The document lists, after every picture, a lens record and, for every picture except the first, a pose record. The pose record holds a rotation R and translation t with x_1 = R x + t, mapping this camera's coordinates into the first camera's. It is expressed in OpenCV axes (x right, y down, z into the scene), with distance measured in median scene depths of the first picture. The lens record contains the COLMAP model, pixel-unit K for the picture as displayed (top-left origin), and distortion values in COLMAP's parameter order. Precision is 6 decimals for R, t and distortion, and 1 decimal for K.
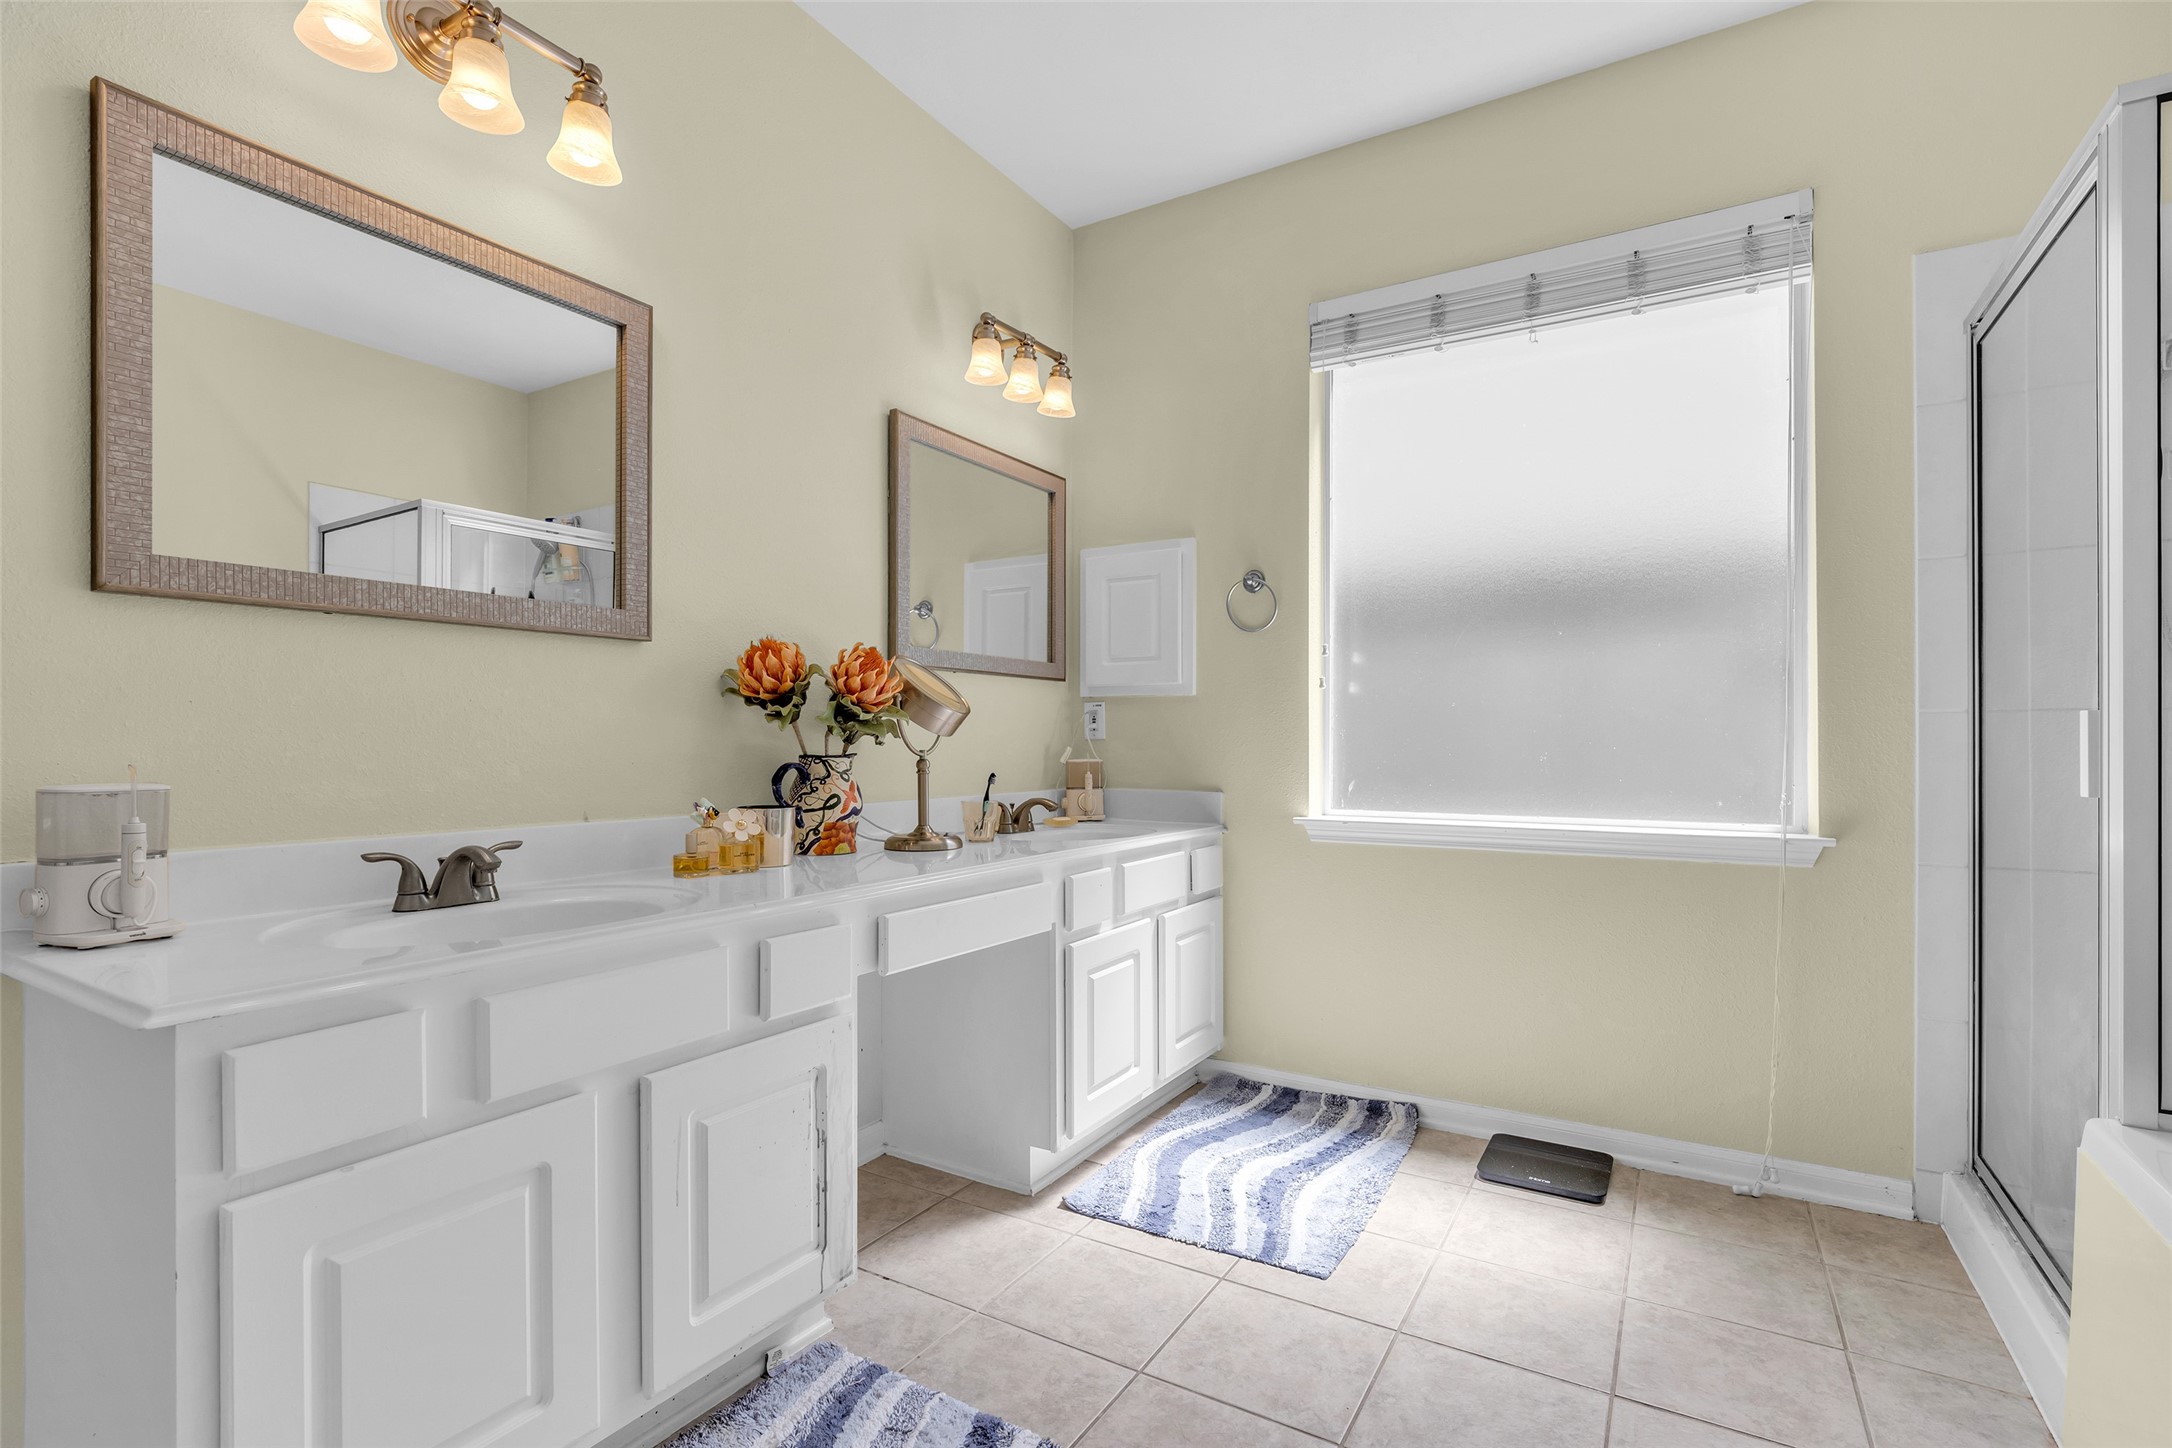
lens RADIAL K [[1005.8, 0, 1097.2], [0, 1005.8, 736.7], [0, 0, 1]] dist [0.000079, 0.001631]
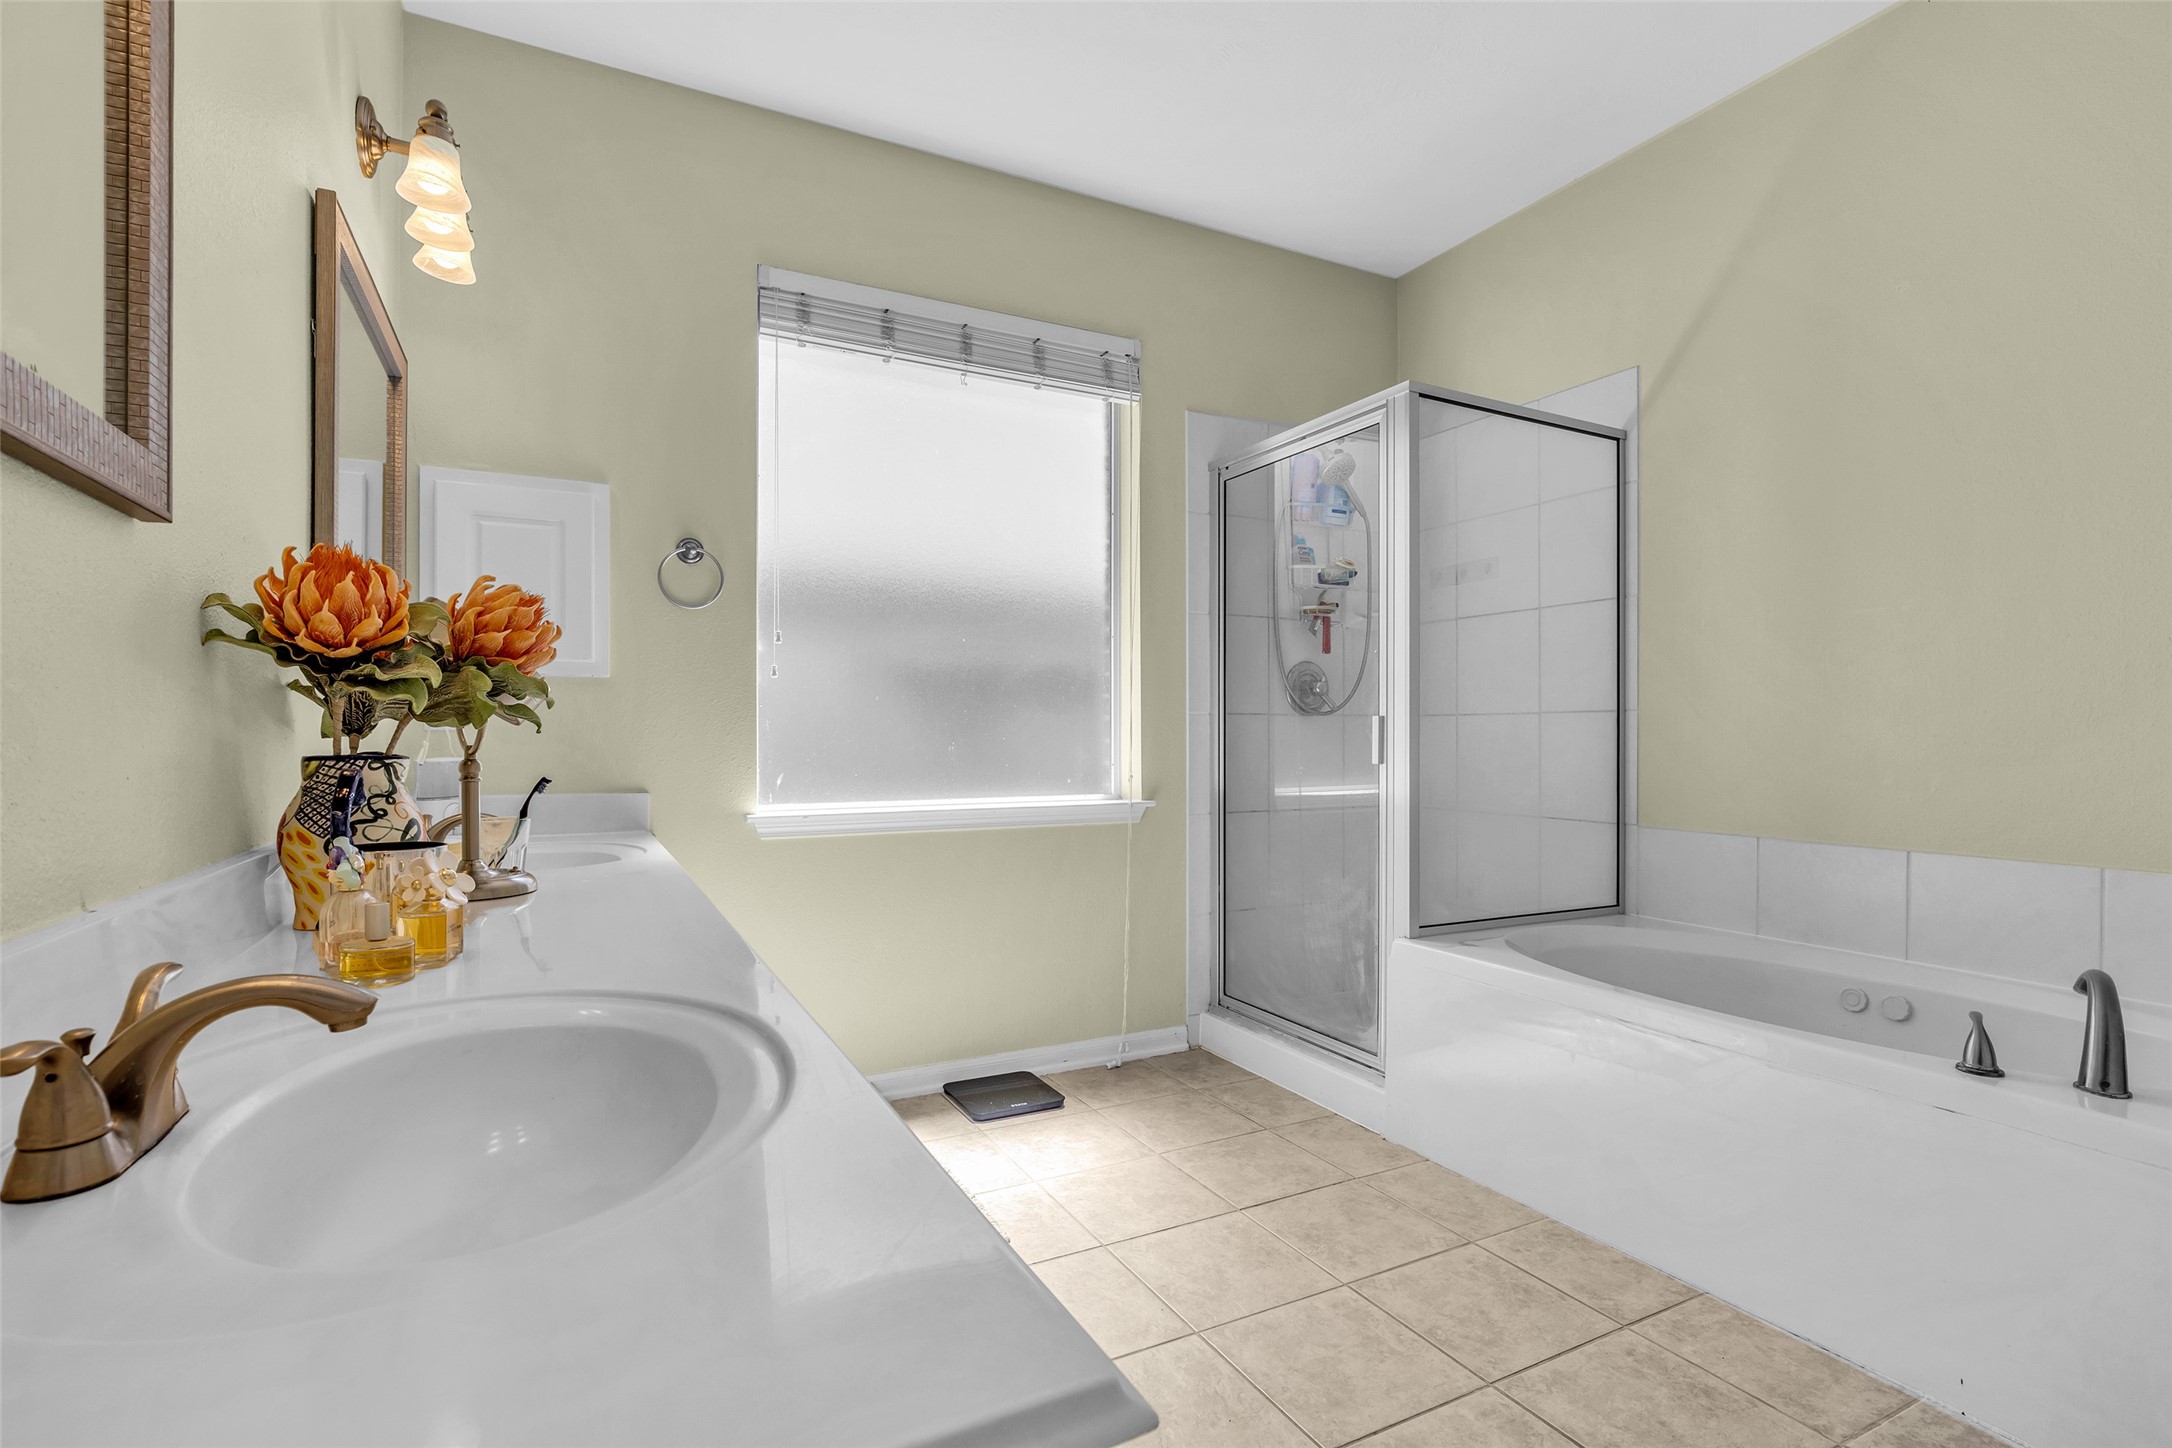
lens RADIAL K [[1005.8, 0, 1093.4], [0, 1005.8, 729.8], [0, 0, 1]] dist [0.000079, 0.001631]
pose [[0.534871, 0.002964, 0.844929, -0.498709], [-0.003677, 0.999993, -0.001180, 0.002076], [-0.844926, -0.002475, 0.534878, 0.289752]]
